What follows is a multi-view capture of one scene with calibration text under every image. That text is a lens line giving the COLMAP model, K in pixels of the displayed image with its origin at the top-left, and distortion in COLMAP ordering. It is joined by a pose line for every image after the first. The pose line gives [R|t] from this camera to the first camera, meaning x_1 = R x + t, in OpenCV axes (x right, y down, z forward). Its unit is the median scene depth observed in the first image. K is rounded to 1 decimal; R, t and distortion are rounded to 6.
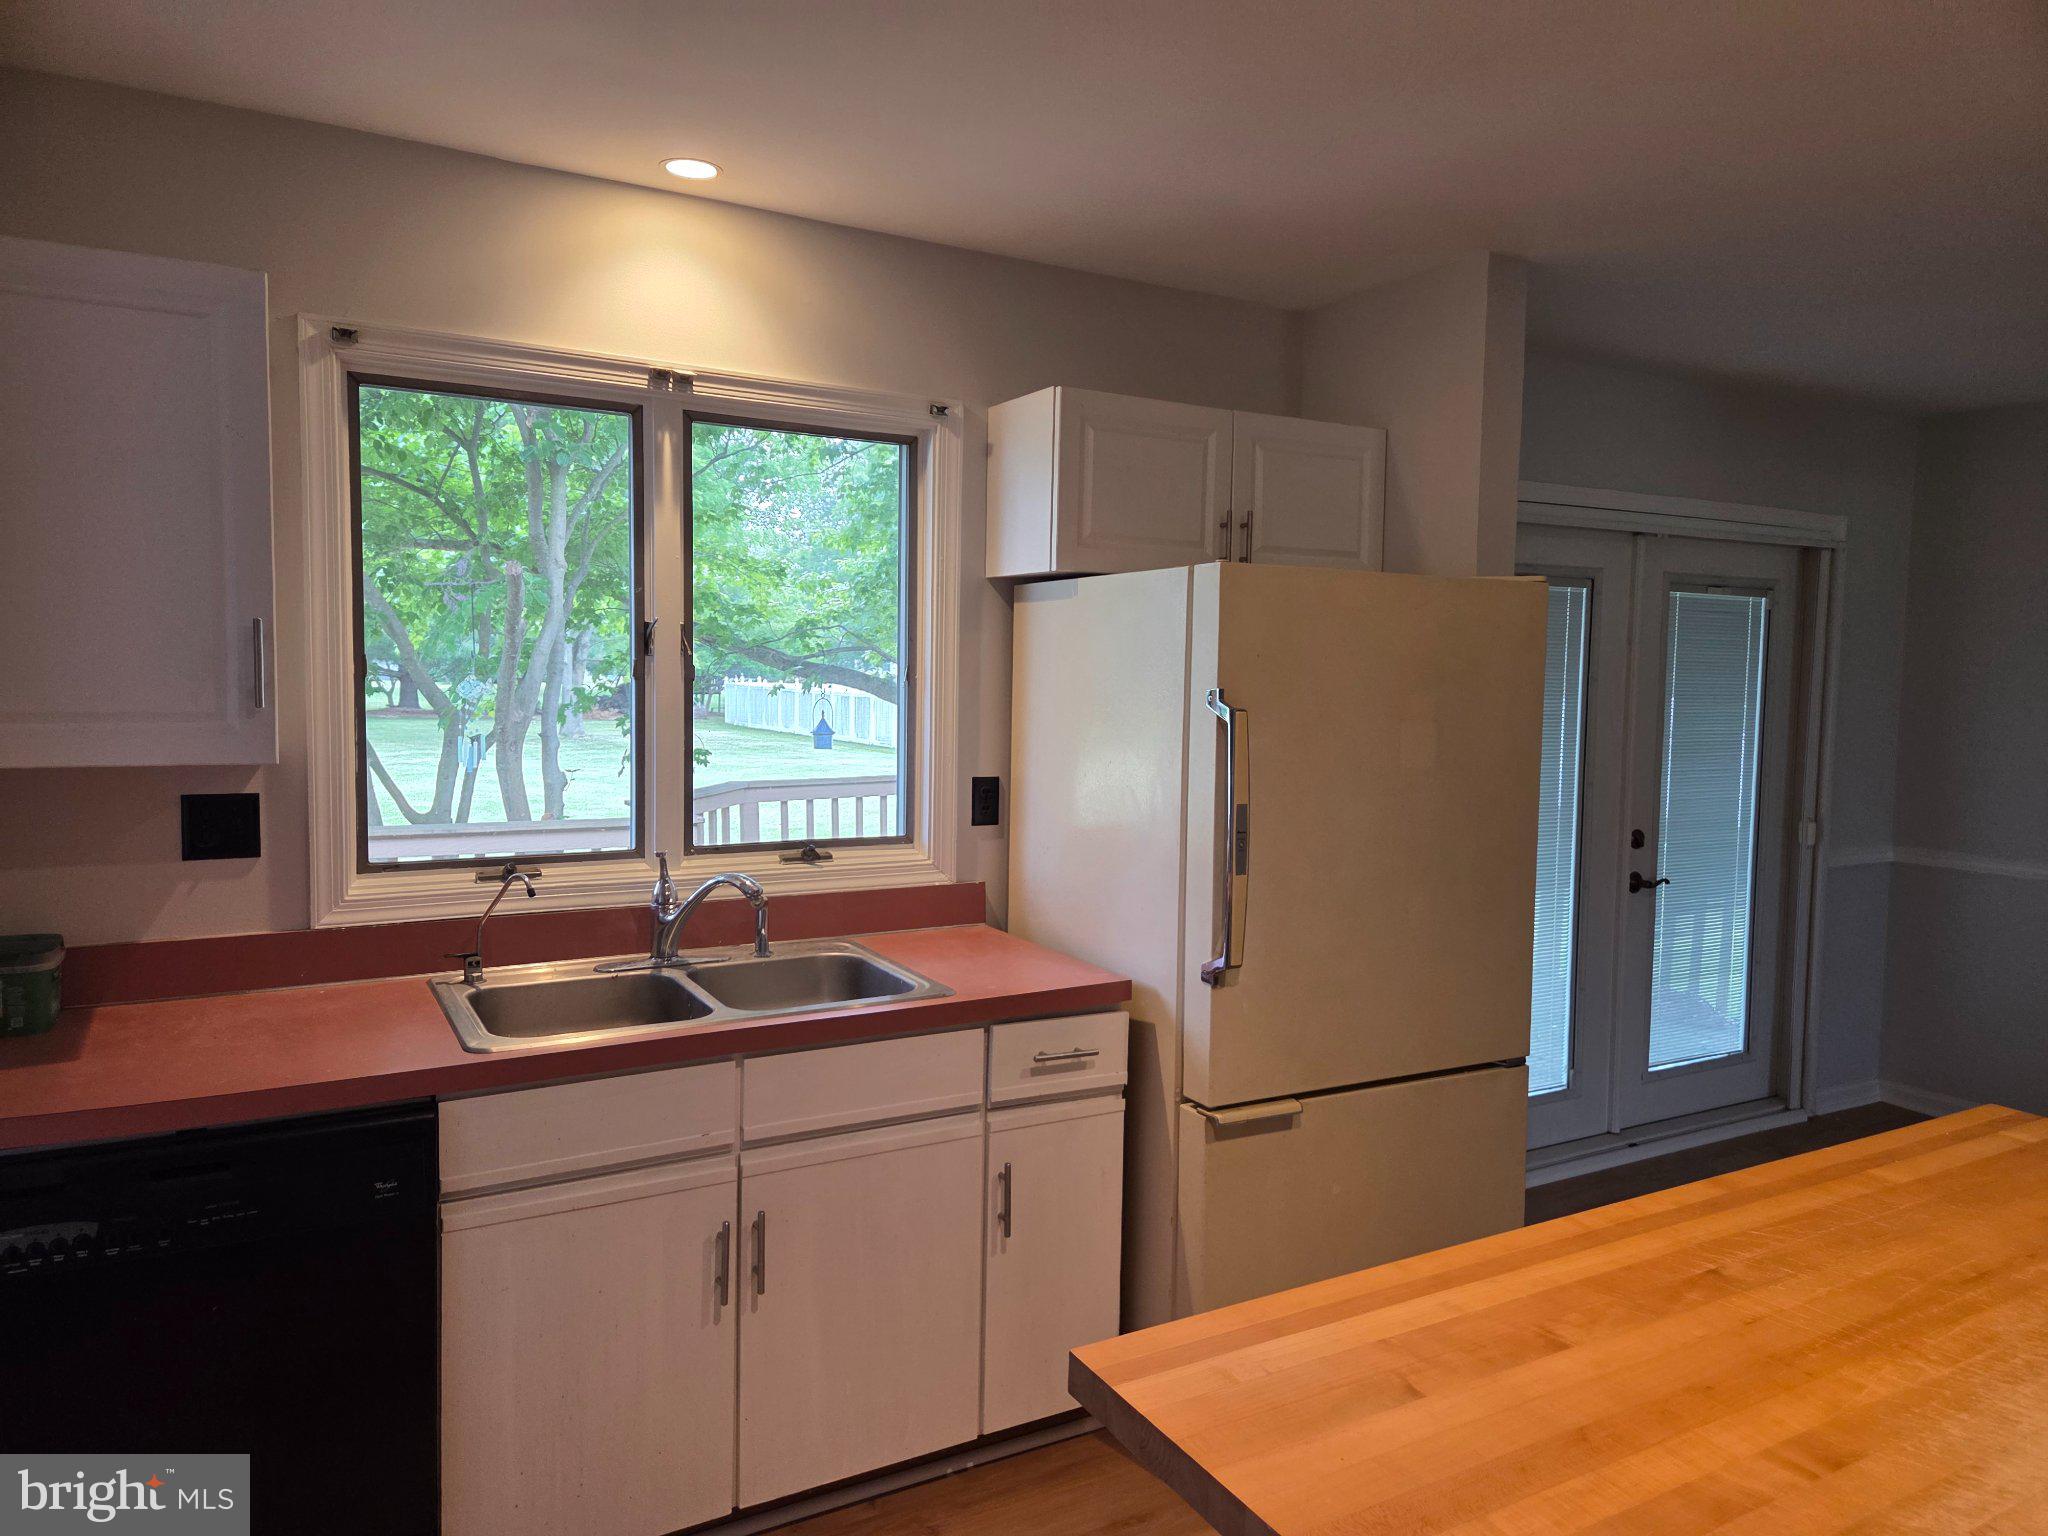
lens RADIAL K [[1355.0, 0, 1014.6], [0, 1355.0, 763.3], [0, 0, 1]] dist [0.052971, 0.000127]
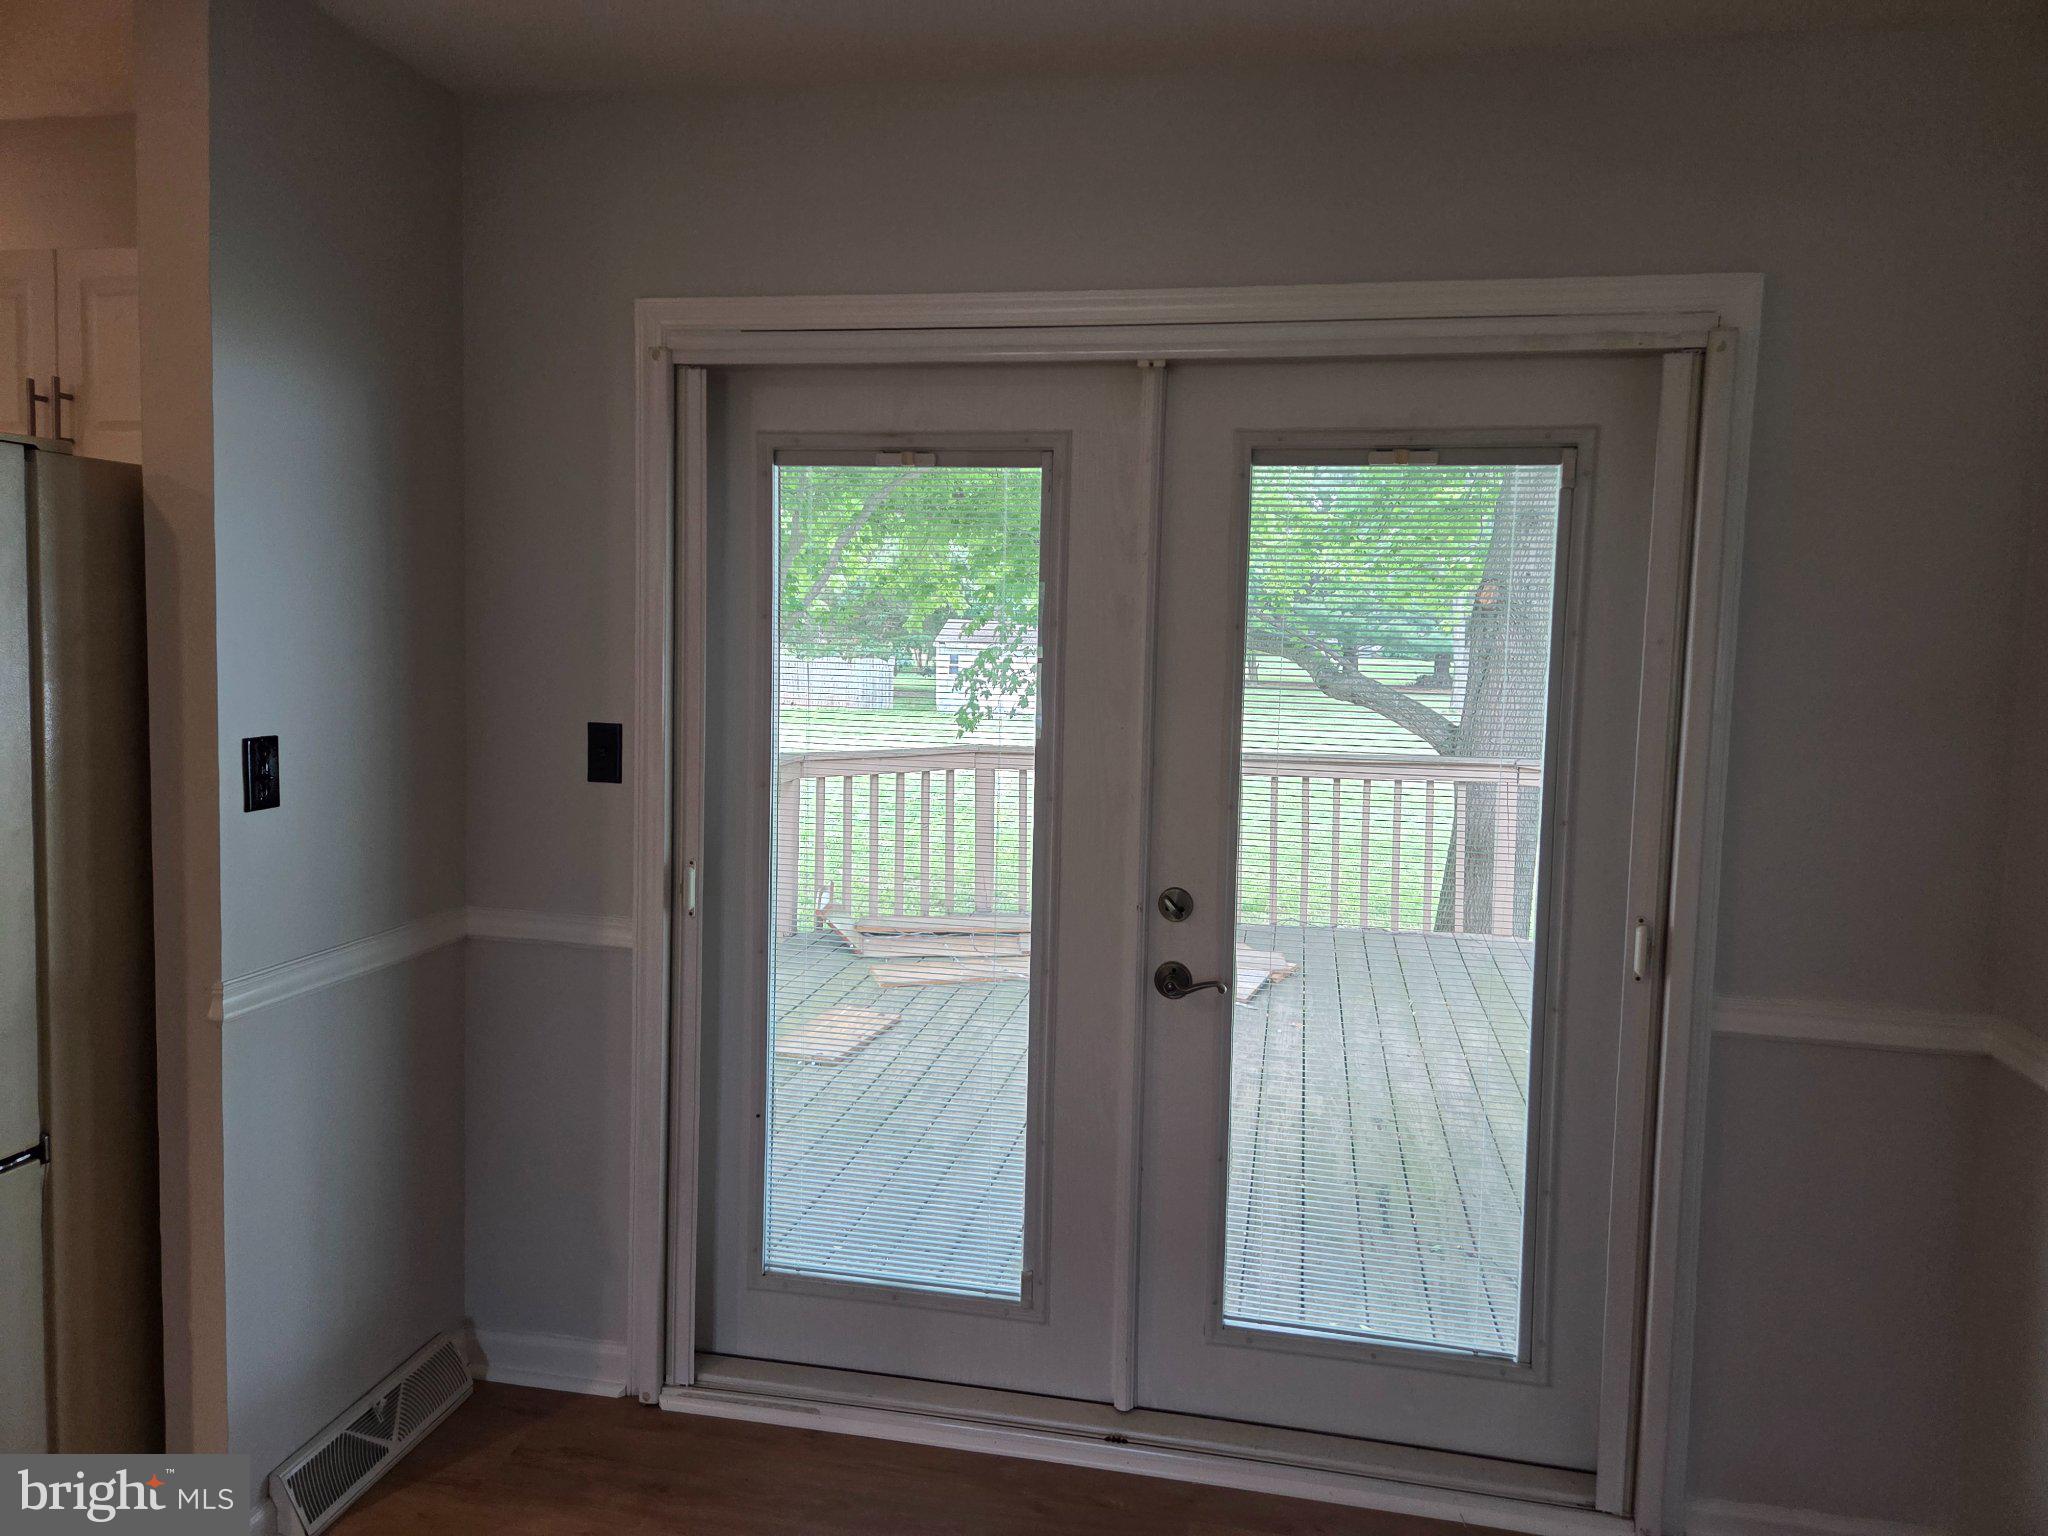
lens RADIAL K [[1355.0, 0, 1014.6], [0, 1355.0, 763.3], [0, 0, 1]] dist [0.052971, 0.000127]
pose [[0.759609, 0.065659, -0.647058, 0.743175], [-0.052096, 0.997837, 0.040096, -0.024038], [0.648291, 0.003252, 0.761386, 0.516036]]
